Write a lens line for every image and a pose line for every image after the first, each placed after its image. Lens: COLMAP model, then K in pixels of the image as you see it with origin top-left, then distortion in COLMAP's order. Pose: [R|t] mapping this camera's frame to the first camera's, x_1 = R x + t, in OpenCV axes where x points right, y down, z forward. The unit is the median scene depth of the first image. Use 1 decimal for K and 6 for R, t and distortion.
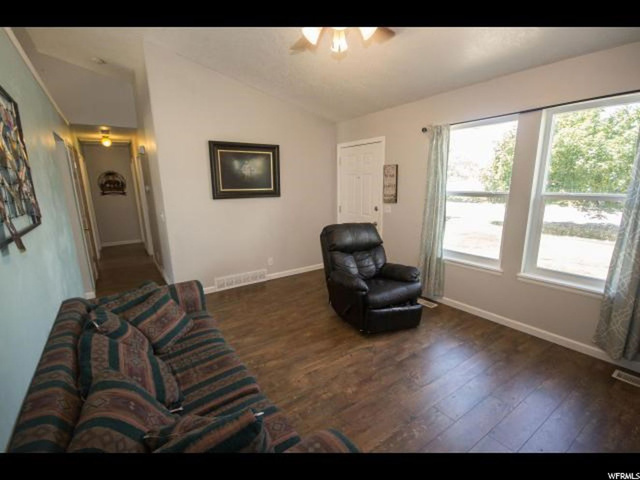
lens RADIAL K [[297.2, 0, 313.5], [0, 297.2, 245.5], [0, 0, 1]] dist [0.008814, -0.009499]
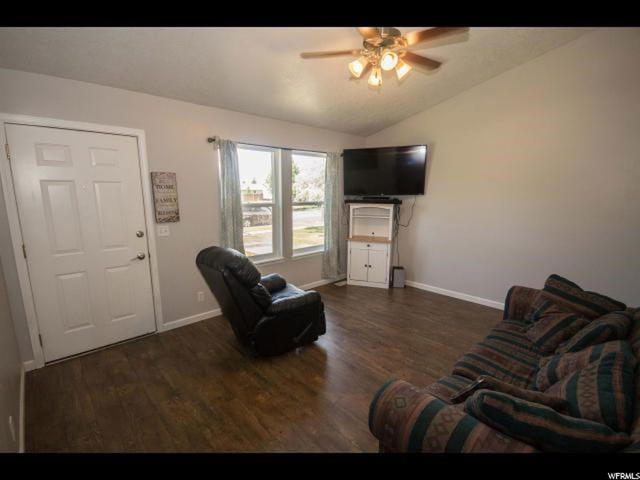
lens RADIAL K [[297.2, 0, 313.5], [0, 297.2, 245.5], [0, 0, 1]] dist [0.008814, -0.009499]
pose [[-0.154042, -0.155097, 0.975815, -0.690987], [0.211304, 0.959584, 0.185874, -0.188039], [-0.965205, 0.234826, -0.115044, 0.935536]]
